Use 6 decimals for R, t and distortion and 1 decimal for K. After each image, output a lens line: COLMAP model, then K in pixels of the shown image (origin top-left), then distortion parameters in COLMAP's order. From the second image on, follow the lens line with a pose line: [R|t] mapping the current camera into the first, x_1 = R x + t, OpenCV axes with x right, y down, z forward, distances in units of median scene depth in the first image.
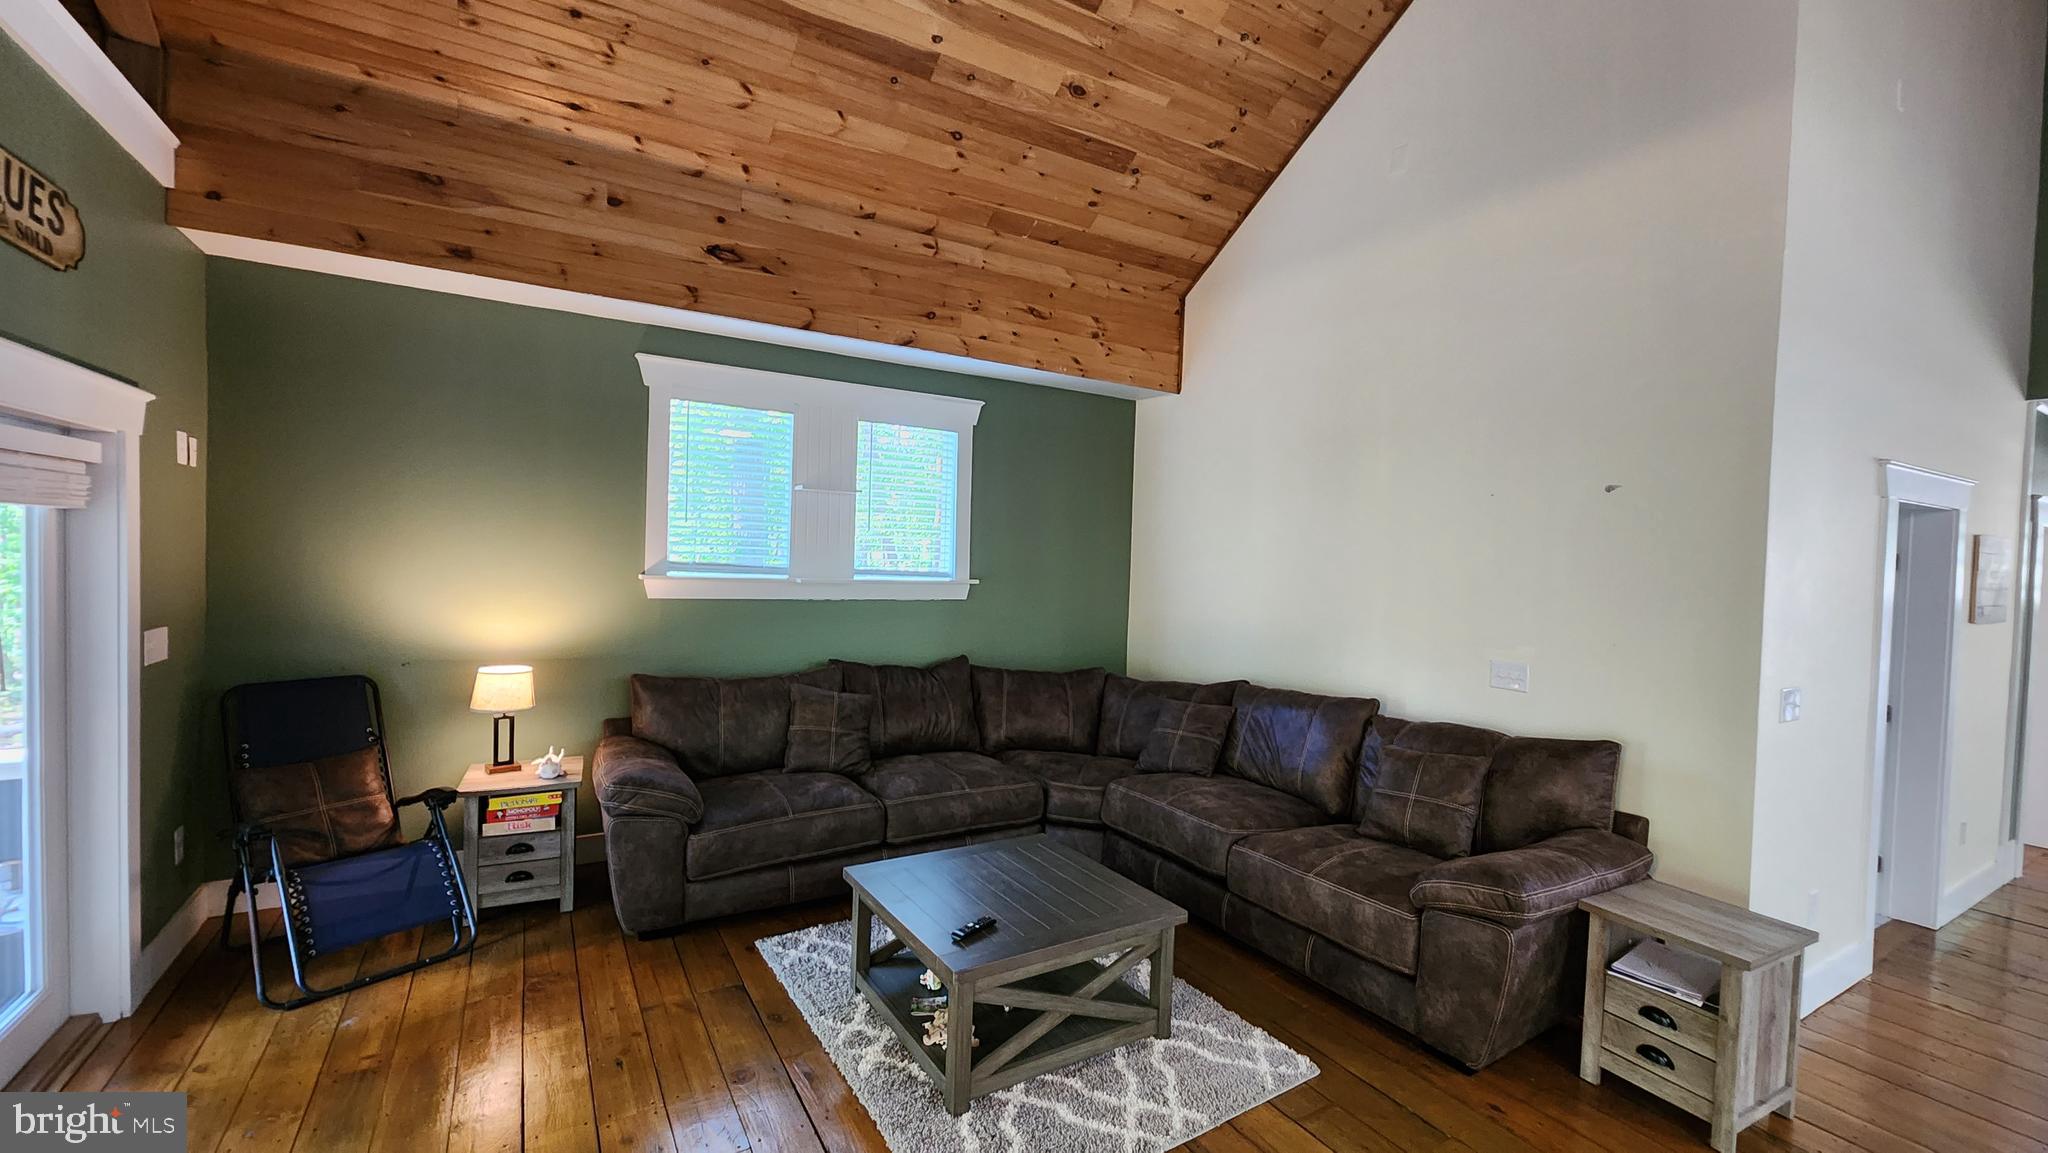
lens RADIAL K [[852.1, 0, 1026.9], [0, 852.1, 573.5], [0, 0, 1]] dist [0.001691, -0.000519]
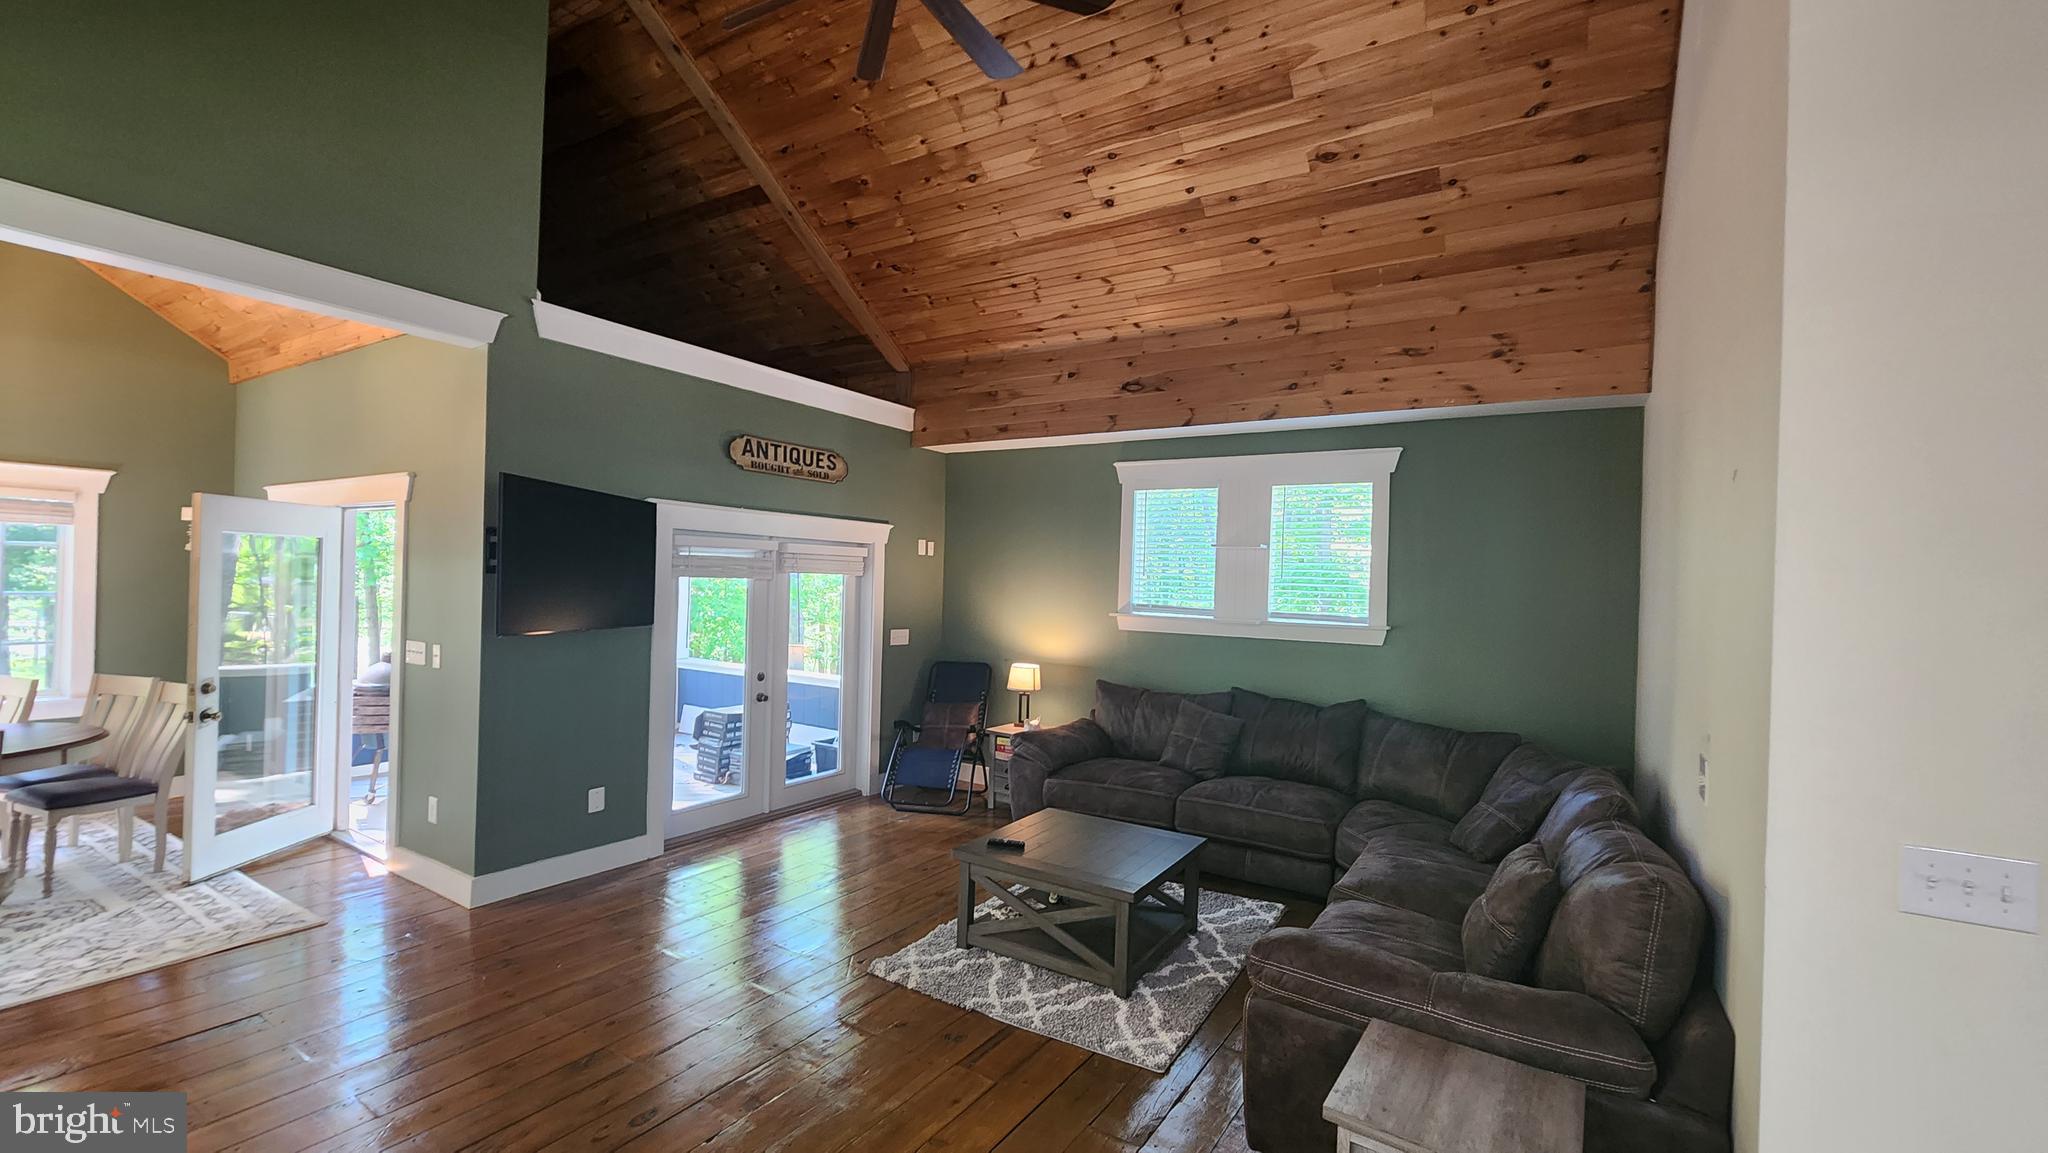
lens RADIAL K [[842.7, 0, 1024.0], [0, 842.7, 576.5], [0, 0, 1]] dist [0.000491, -0.000935]
pose [[0.446574, -0.028863, -0.894281, 0.774099], [-0.038056, 0.997962, -0.051213, 0.019485], [0.893937, 0.056903, 0.444566, 0.218762]]
